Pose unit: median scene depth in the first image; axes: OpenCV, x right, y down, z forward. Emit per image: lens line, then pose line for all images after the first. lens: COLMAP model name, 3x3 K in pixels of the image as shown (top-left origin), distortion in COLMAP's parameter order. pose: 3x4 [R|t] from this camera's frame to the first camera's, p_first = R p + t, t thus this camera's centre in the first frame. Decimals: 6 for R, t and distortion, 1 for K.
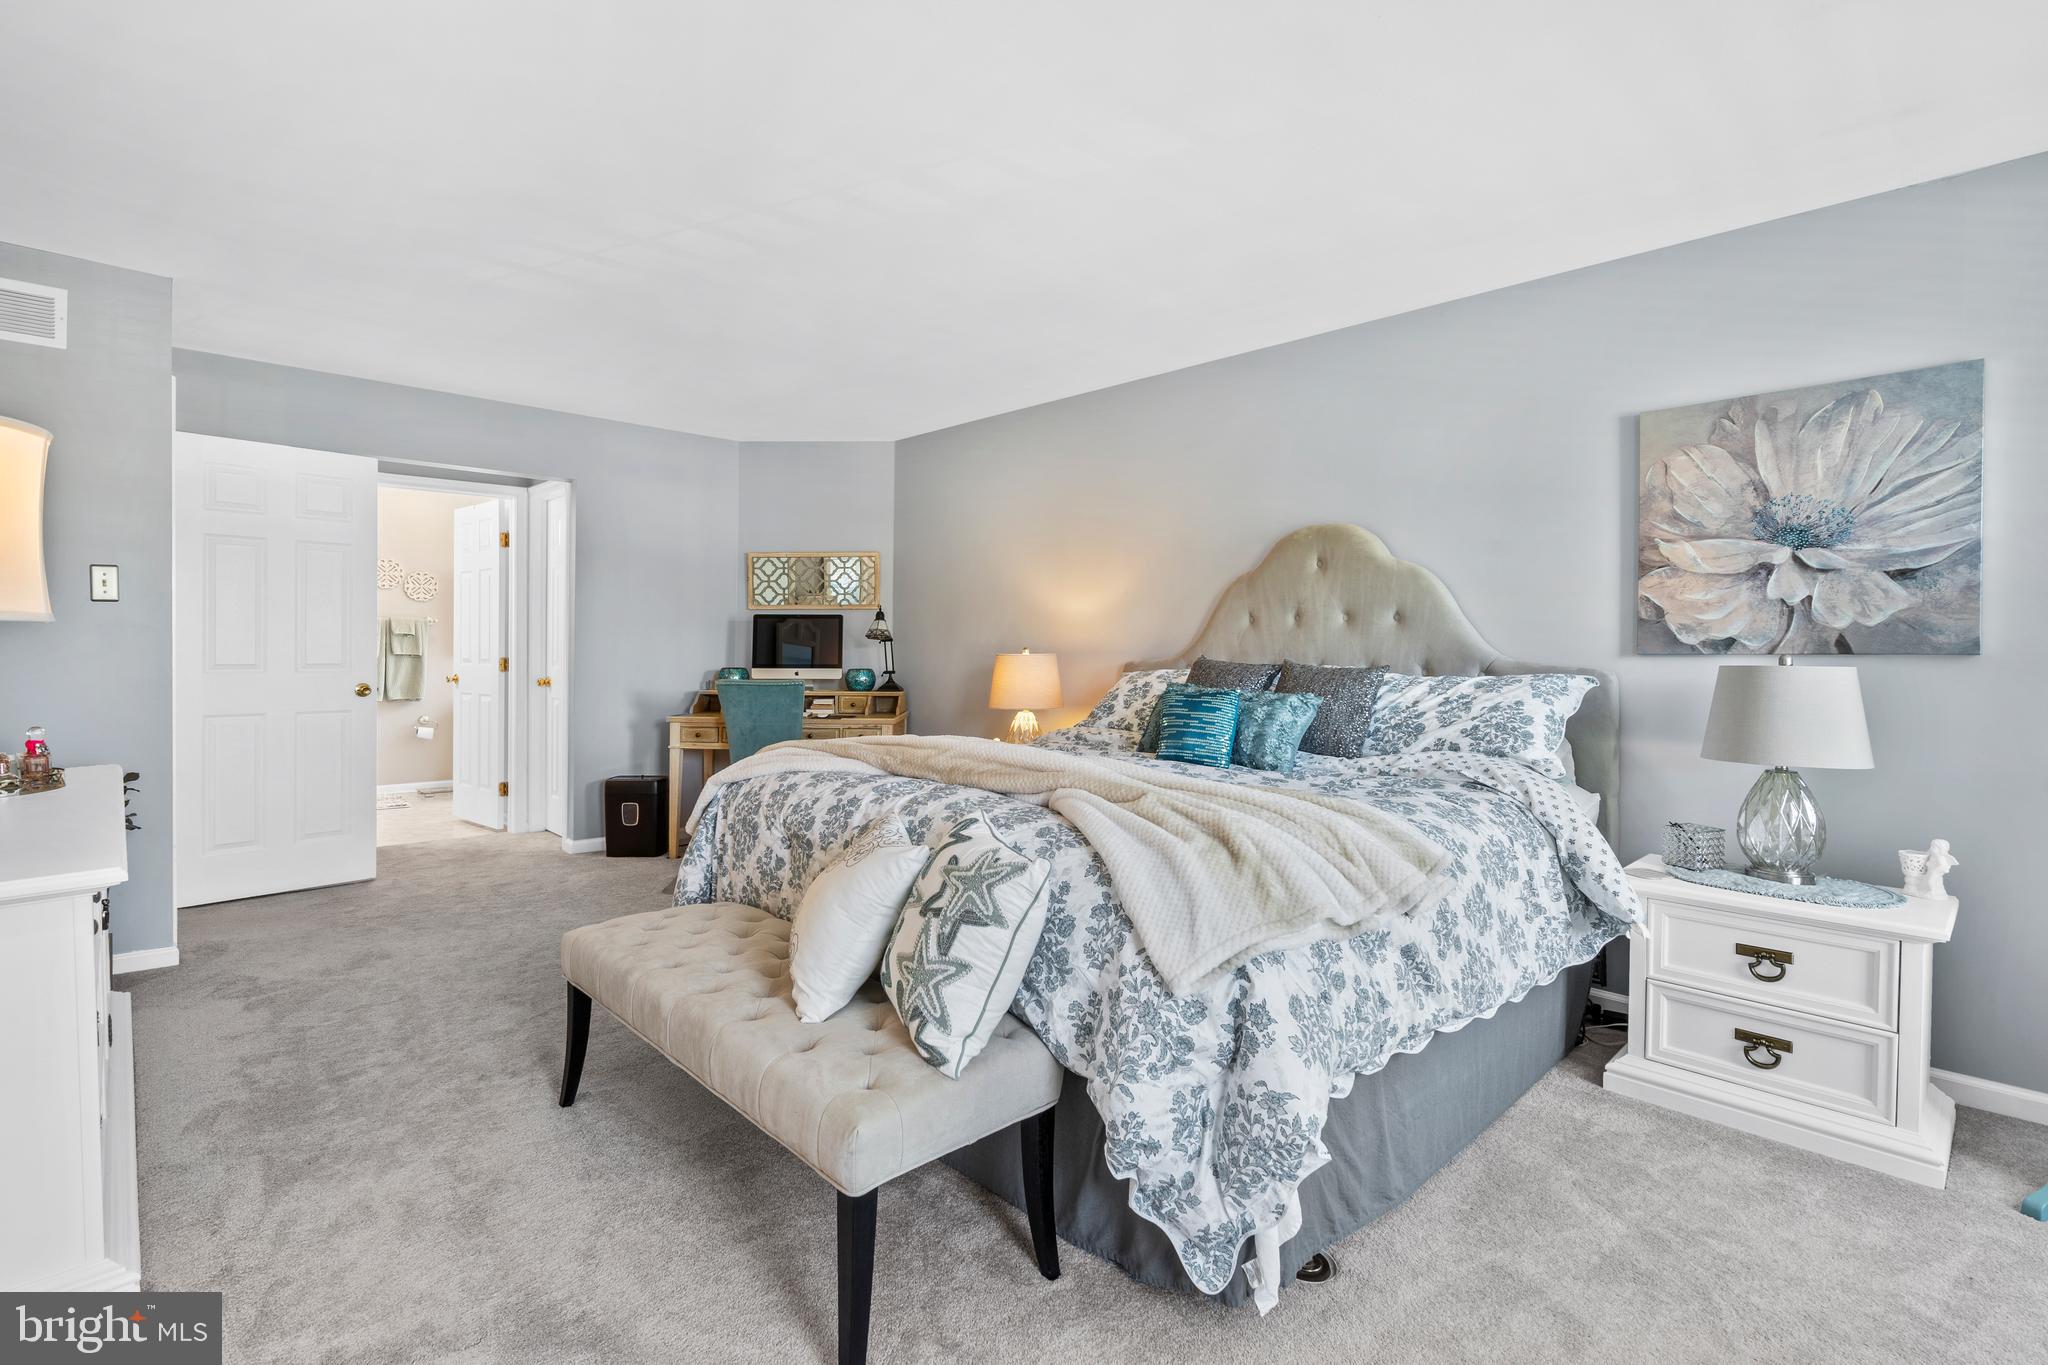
lens RADIAL K [[960.8, 0, 981.2], [0, 960.8, 679.1], [0, 0, 1]] dist [-0.002706, 0.000472]
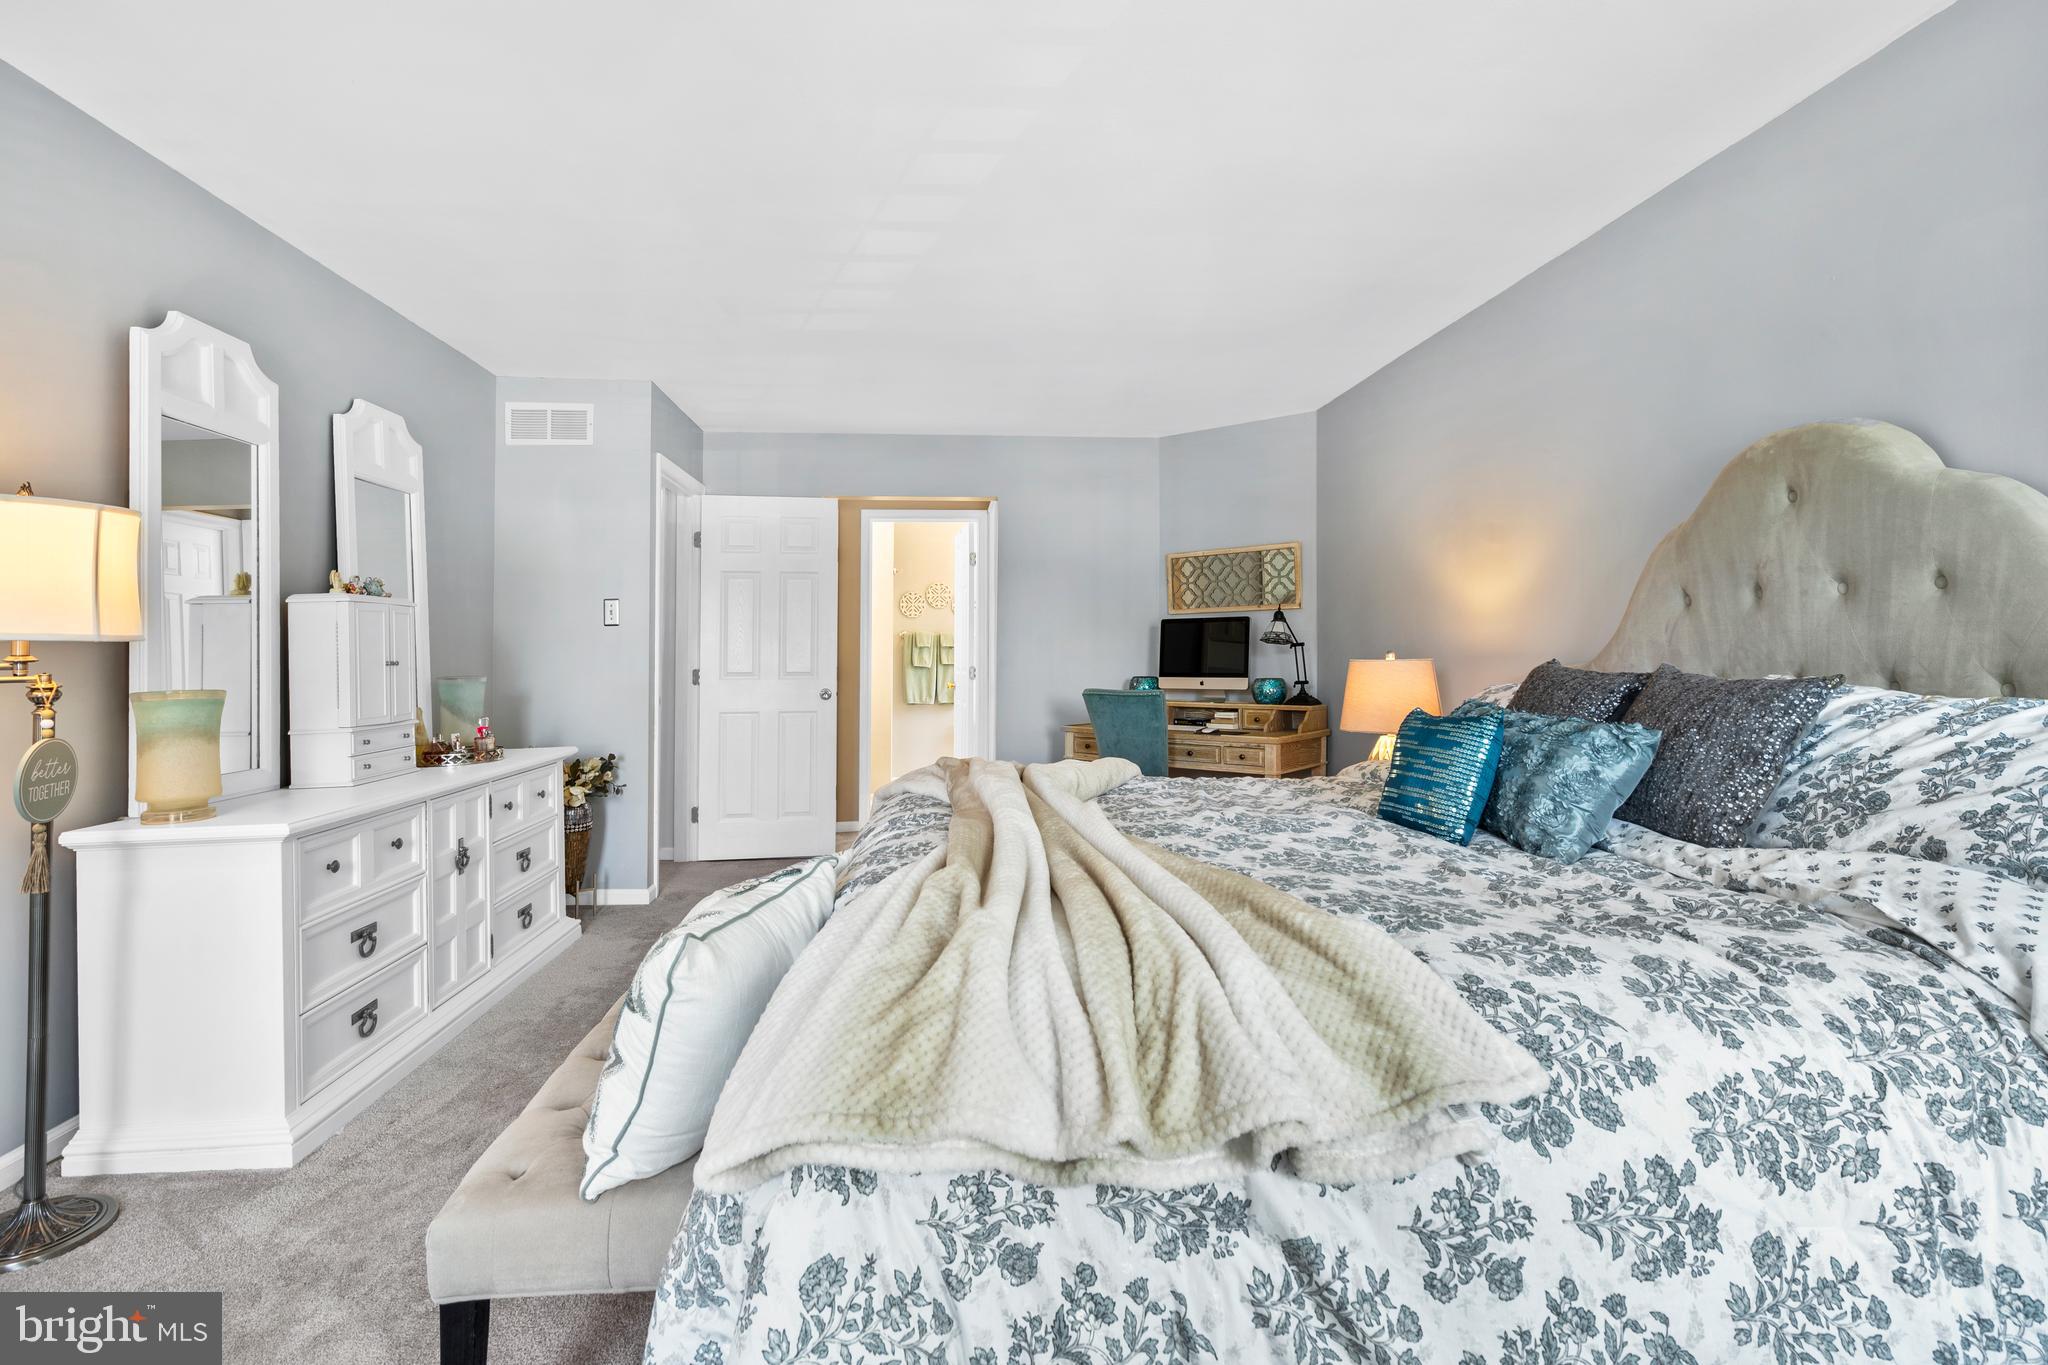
lens RADIAL K [[955.2, 0, 1008.1], [0, 955.2, 654.3], [0, 0, 1]] dist [-0.002683, 0.000231]
pose [[0.782696, -0.011208, -0.622303, 0.364073], [-0.010712, 0.999447, -0.031473, -0.004184], [0.622311, 0.031300, 0.782144, 0.294194]]
